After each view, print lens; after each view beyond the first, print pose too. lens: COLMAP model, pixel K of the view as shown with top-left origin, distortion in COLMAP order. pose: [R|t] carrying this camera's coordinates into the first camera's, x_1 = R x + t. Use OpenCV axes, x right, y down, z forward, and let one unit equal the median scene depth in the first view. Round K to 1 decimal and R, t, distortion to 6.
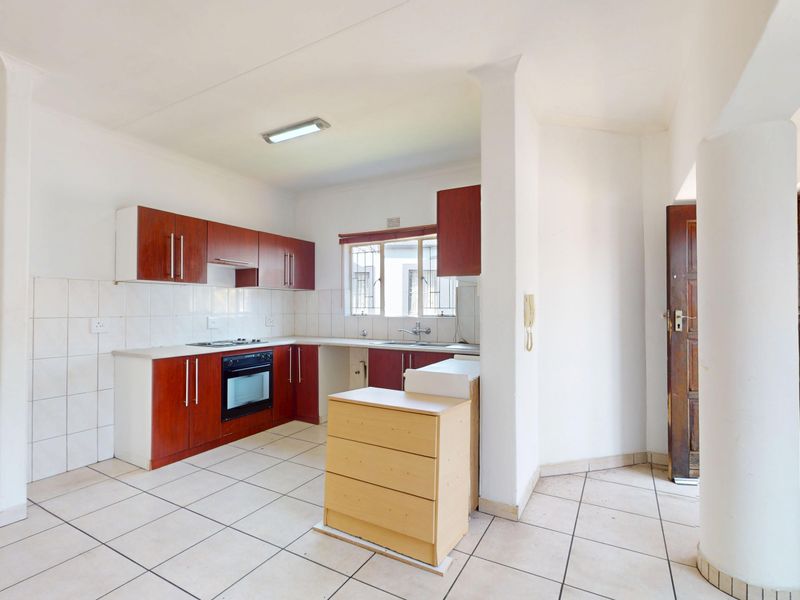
lens RADIAL K [[391.7, 0, 399.4], [0, 391.7, 302.2], [0, 0, 1]] dist [-0.000225, 0.000517]
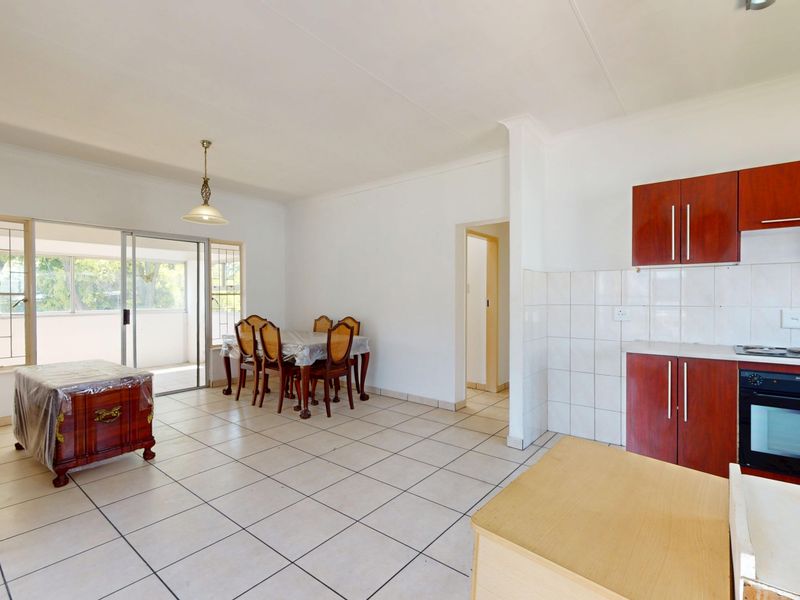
lens RADIAL K [[391.7, 0, 399.4], [0, 391.7, 302.2], [0, 0, 1]] dist [-0.000225, 0.000517]
pose [[-0.159762, 0.013324, -0.987066, 0.323107], [0.017619, 0.999788, 0.010644, 0.007907], [0.986998, -0.015690, -0.159963, 0.565480]]
